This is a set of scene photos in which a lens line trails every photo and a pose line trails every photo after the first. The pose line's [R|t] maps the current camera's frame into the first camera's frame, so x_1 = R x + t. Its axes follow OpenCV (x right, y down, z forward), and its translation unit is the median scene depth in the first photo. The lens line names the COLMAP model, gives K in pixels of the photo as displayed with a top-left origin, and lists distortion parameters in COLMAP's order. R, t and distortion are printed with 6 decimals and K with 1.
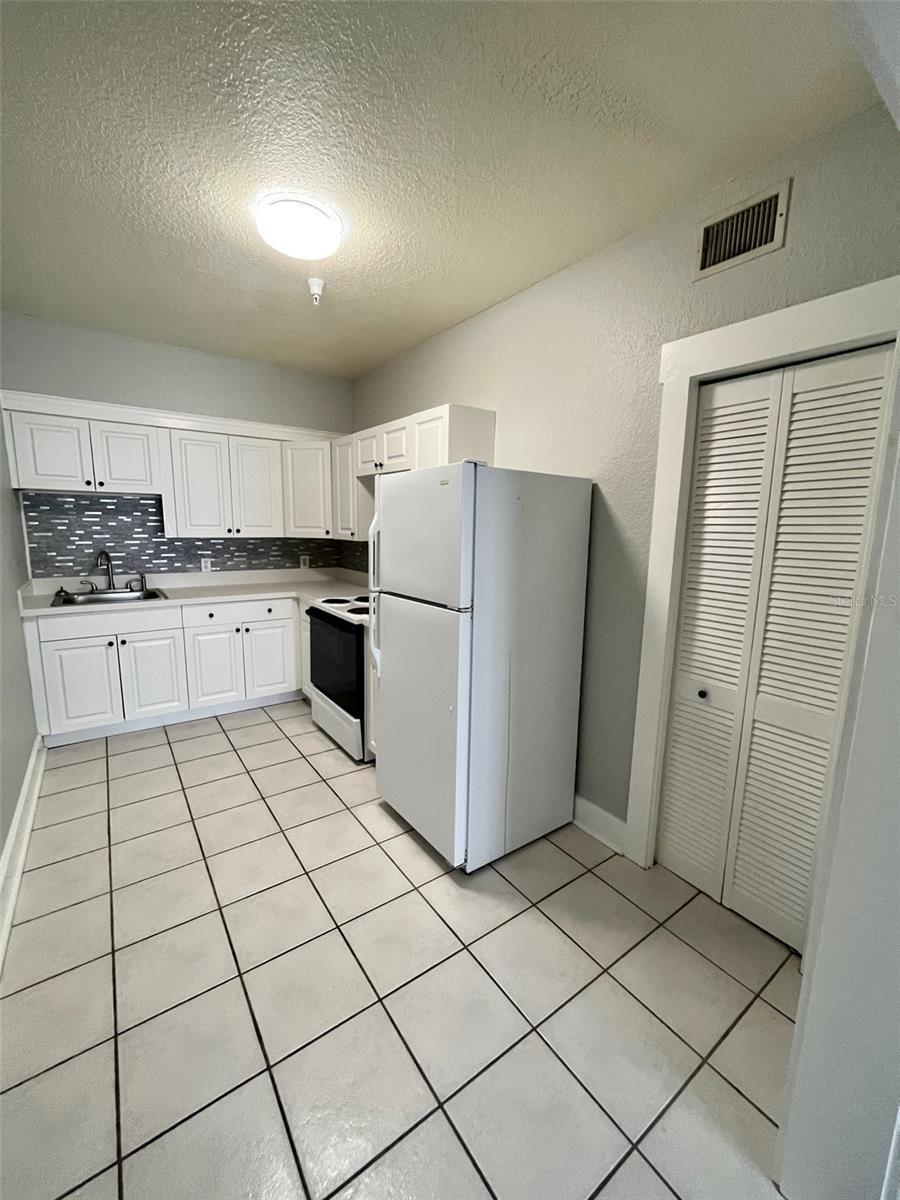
lens RADIAL K [[481.4, 0, 450.1], [0, 481.4, 602.4], [0, 0, 1]] dist [-0.002483, 0.000543]
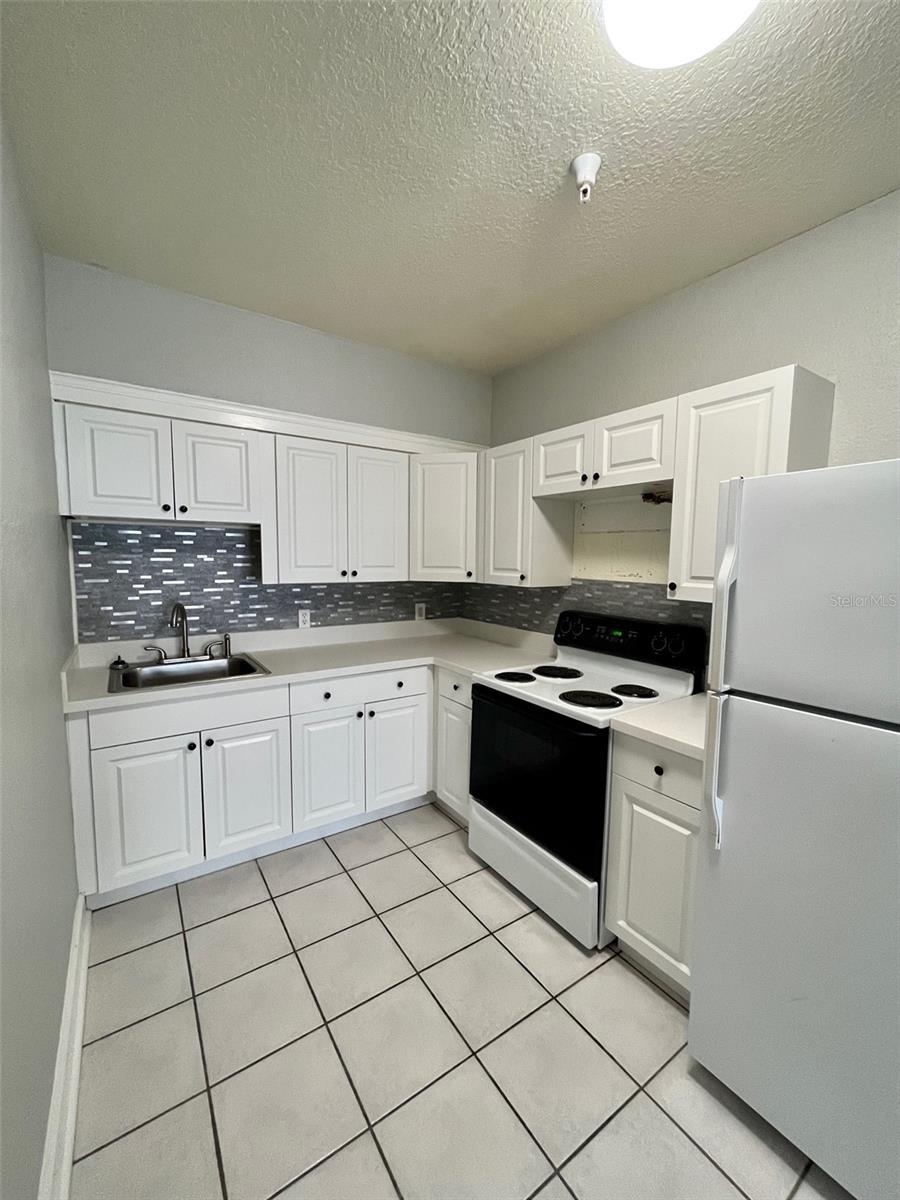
lens RADIAL K [[481.4, 0, 451.8], [0, 481.4, 603.0], [0, 0, 1]] dist [-0.002483, 0.000543]
pose [[0.999605, -0.004354, -0.027767, -0.296336], [0.002421, 0.997596, -0.069261, -0.057349], [0.028001, 0.069166, 0.997212, 0.303179]]
